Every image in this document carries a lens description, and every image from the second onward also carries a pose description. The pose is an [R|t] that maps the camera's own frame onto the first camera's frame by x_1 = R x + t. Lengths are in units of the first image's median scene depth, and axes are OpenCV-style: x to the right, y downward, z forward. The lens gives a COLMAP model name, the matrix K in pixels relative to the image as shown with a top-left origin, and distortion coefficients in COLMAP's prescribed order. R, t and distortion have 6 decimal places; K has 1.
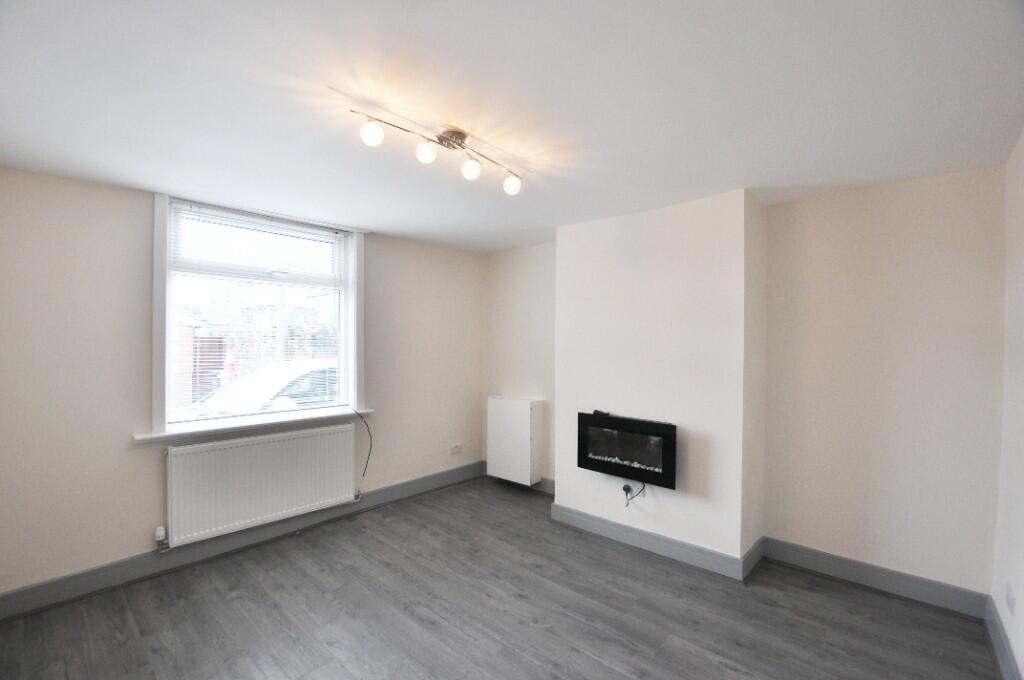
lens RADIAL K [[432.2, 0, 512.2], [0, 432.2, 344.2], [0, 0, 1]] dist [-0.028202, 0.000771]
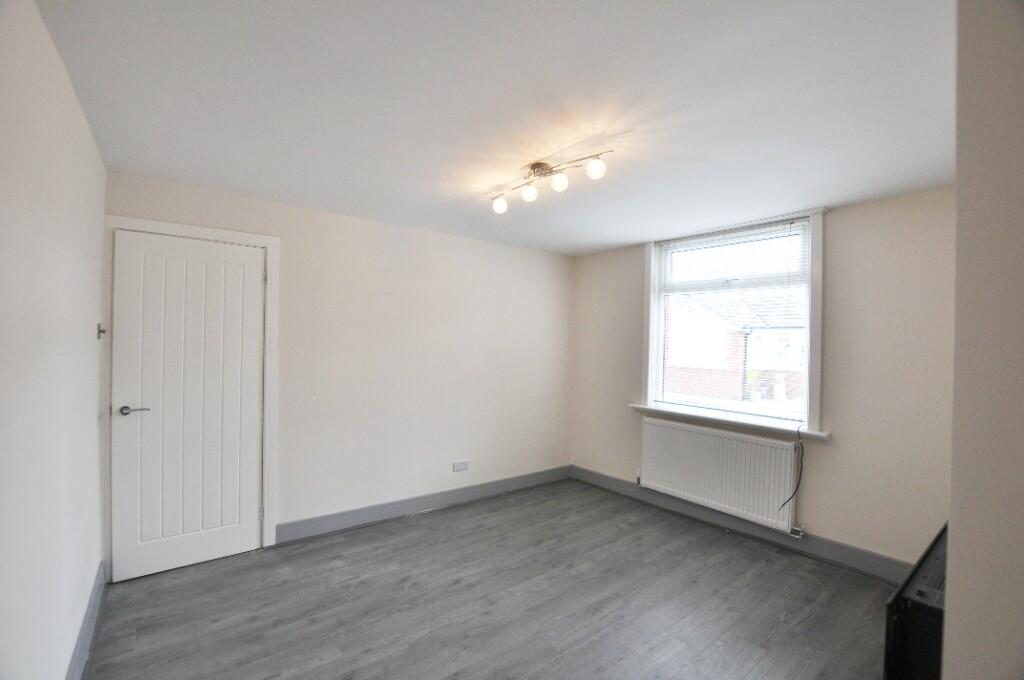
lens RADIAL K [[432.2, 0, 512.2], [0, 432.2, 344.2], [0, 0, 1]] dist [-0.028202, 0.000771]
pose [[-0.130229, 0.001226, -0.991483, 0.638662], [-0.027917, 0.999598, 0.004903, 0.001554], [0.991091, 0.028318, -0.130142, 0.660131]]
